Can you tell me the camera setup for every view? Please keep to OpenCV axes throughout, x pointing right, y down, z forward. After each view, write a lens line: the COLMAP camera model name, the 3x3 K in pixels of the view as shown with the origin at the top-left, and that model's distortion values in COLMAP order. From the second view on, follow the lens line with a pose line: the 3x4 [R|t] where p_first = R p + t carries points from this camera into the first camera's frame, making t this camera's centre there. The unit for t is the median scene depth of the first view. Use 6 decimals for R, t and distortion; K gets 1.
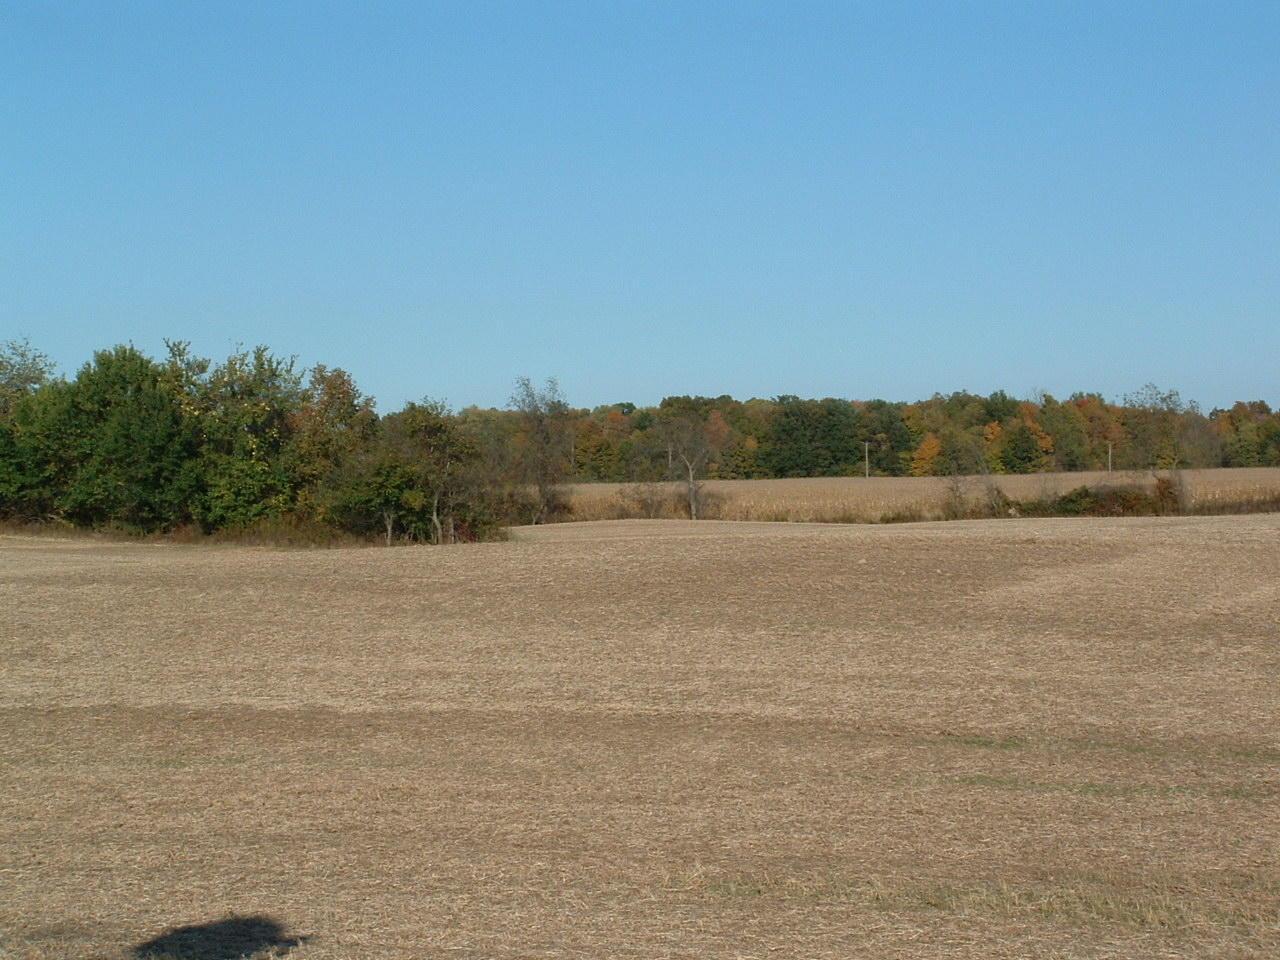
lens RADIAL K [[2549.1, 0, 640.0], [0, 2549.1, 480.0], [0, 0, 1]] dist [-0.240752, -0.052948]
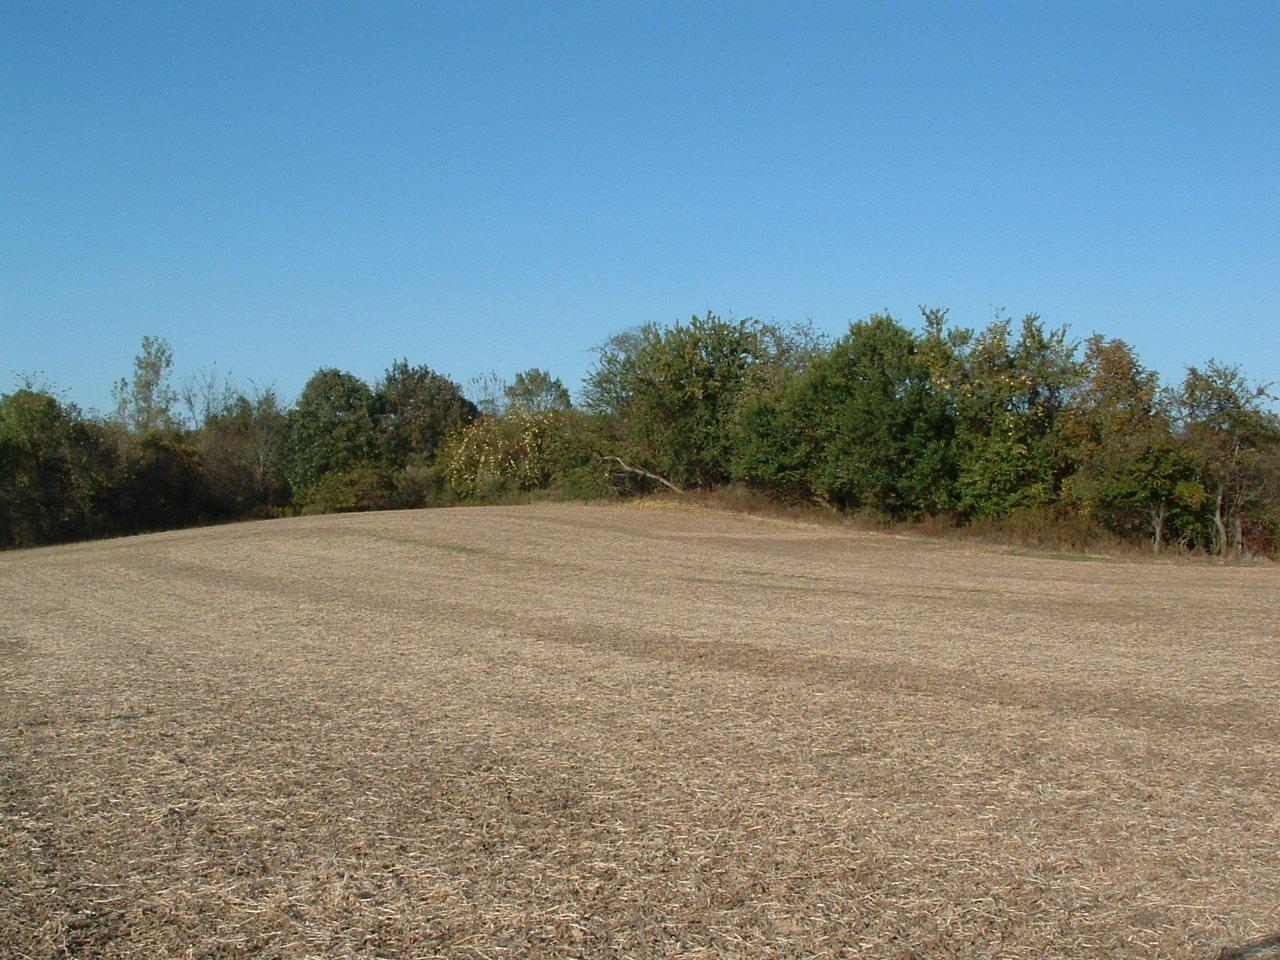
lens RADIAL K [[1480.9, 0, 658.4], [0, 1480.9, 514.8], [0, 0, 1]] dist [-0.278855, 0.323373]
pose [[0.884931, 0.034037, -0.464477, -0.028070], [-0.019514, 0.999160, 0.036040, 0.001367], [0.465313, -0.022829, 0.884852, 0.506709]]
